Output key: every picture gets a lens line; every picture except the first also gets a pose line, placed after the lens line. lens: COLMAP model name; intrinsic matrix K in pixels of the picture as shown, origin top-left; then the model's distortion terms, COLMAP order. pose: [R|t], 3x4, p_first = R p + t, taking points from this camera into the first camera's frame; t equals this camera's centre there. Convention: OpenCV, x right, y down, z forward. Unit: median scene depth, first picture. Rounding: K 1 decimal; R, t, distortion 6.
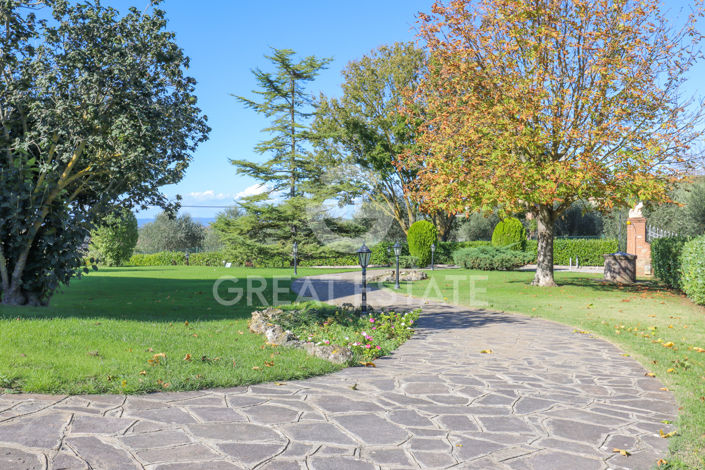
lens RADIAL K [[673.7, 0, 352.5], [0, 673.7, 235.0], [0, 0, 1]] dist [-0.003622, -0.000952]
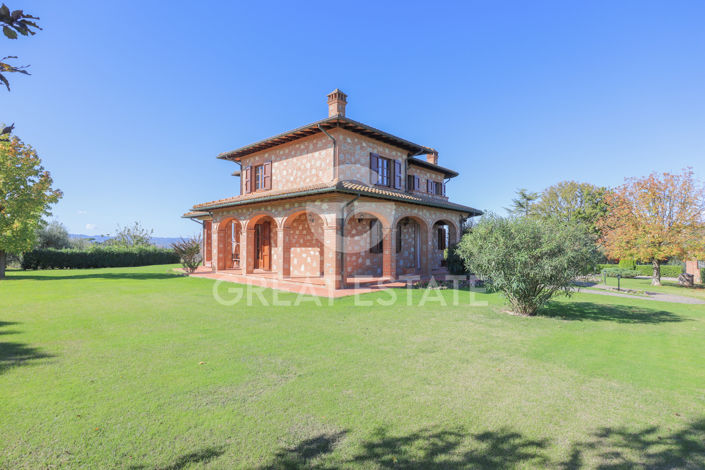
lens RADIAL K [[354.3, 0, 353.1], [0, 354.3, 237.4], [0, 0, 1]] dist [-0.044355, 0.010778]
pose [[0.934610, -0.001104, -0.355672, -0.257031], [-0.011345, 0.999394, -0.032914, -0.042159], [0.355493, 0.034797, 0.934031, -0.539700]]
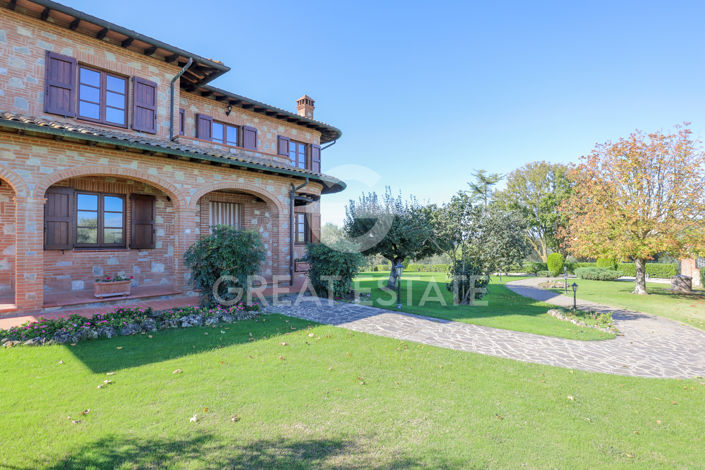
lens RADIAL K [[354.3, 0, 353.1], [0, 354.3, 237.4], [0, 0, 1]] dist [-0.044355, 0.010778]
pose [[0.939064, -0.004977, -0.343707, -0.108607], [-0.004118, 0.999661, -0.025726, -0.040804], [0.343719, 0.025573, 0.938724, -0.180212]]
